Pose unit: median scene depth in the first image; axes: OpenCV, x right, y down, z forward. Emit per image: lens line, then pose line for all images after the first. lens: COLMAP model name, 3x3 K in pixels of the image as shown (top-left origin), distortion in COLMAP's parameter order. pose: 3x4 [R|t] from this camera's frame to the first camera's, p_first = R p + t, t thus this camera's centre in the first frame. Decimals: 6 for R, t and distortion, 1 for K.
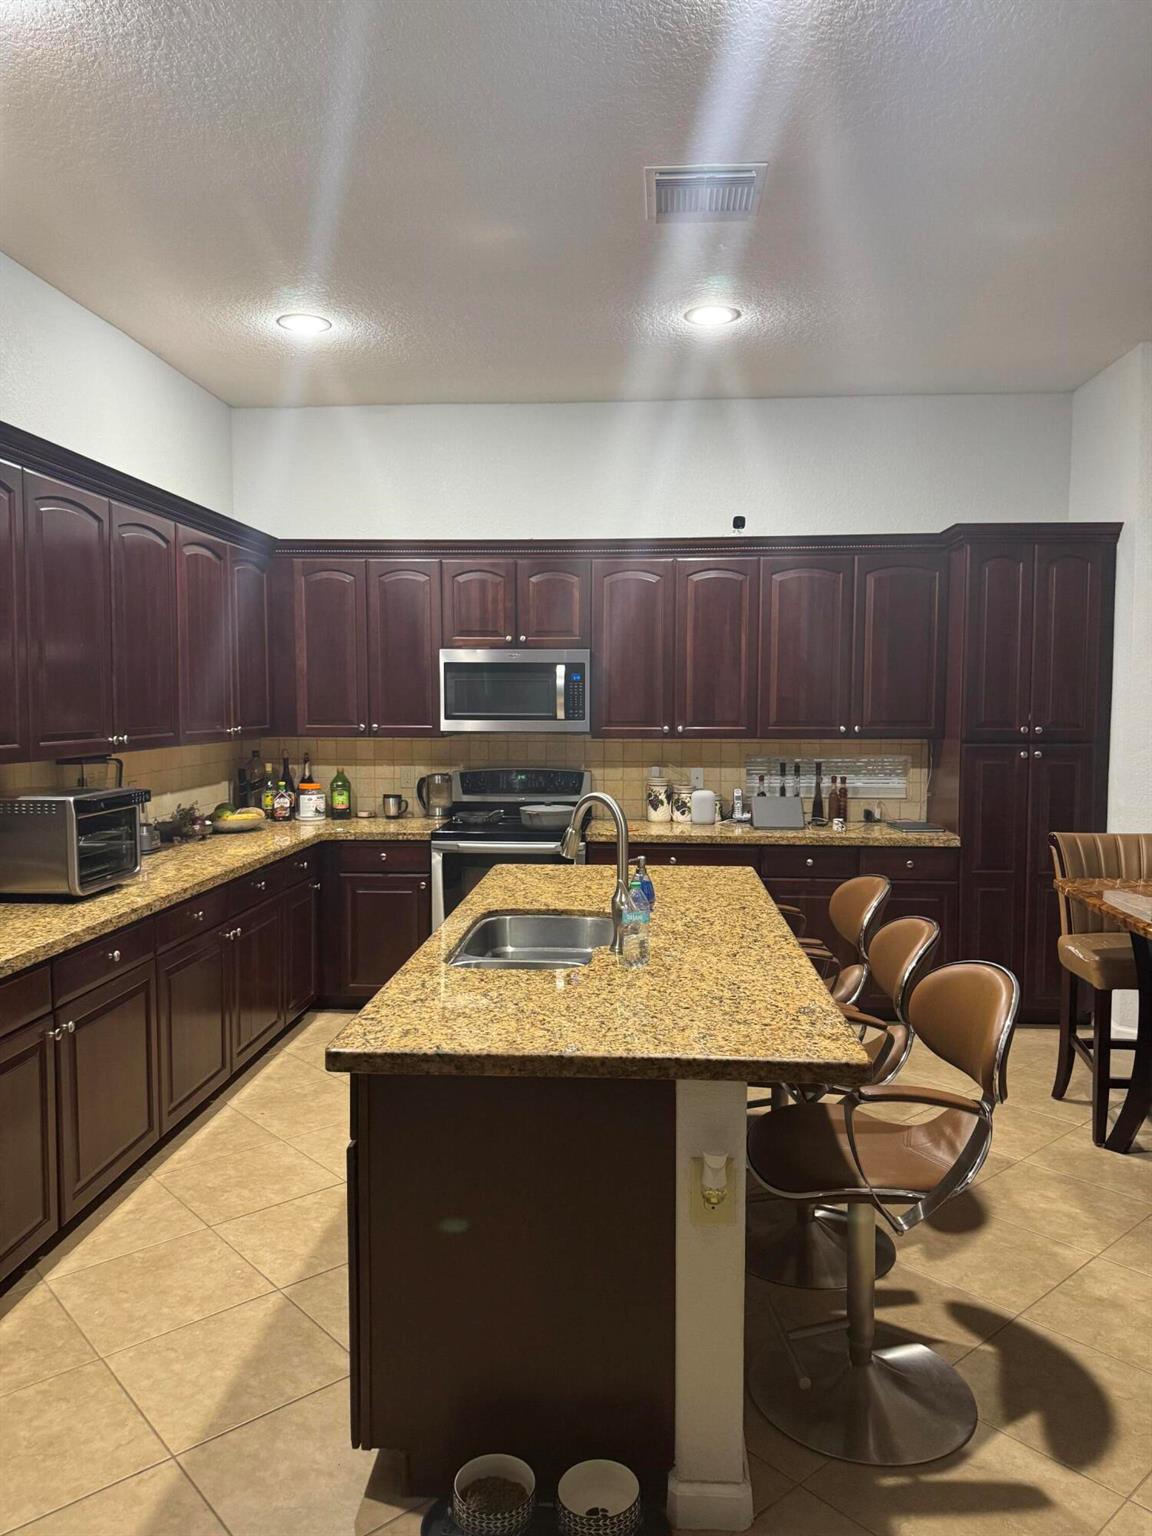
lens RADIAL K [[1055.9, 0, 576.0], [0, 1055.9, 768.0], [0, 0, 1]] dist [0.076073, -0.000137]
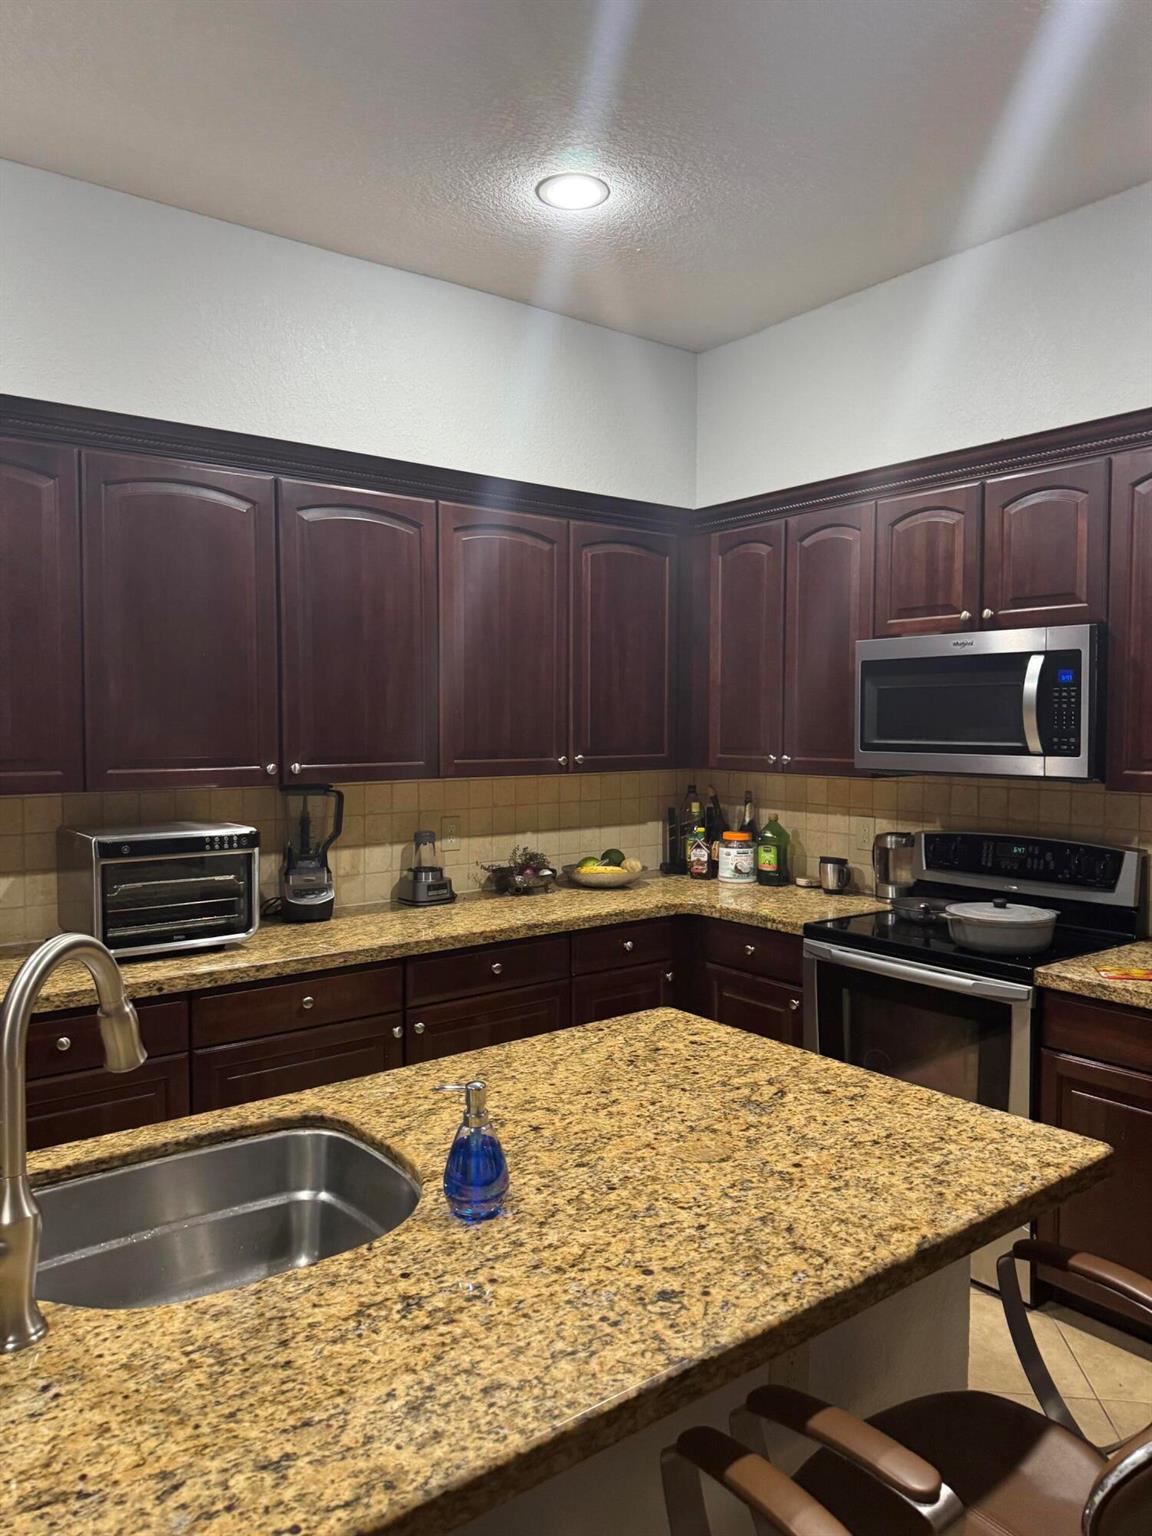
lens RADIAL K [[1055.9, 0, 576.0], [0, 1055.9, 768.0], [0, 0, 1]] dist [0.076073, -0.000137]
pose [[0.667103, 0.031674, -0.744292, 0.232993], [-0.047911, 0.998852, -0.000435, -0.025786], [0.743423, 0.035950, 0.667854, 0.430737]]
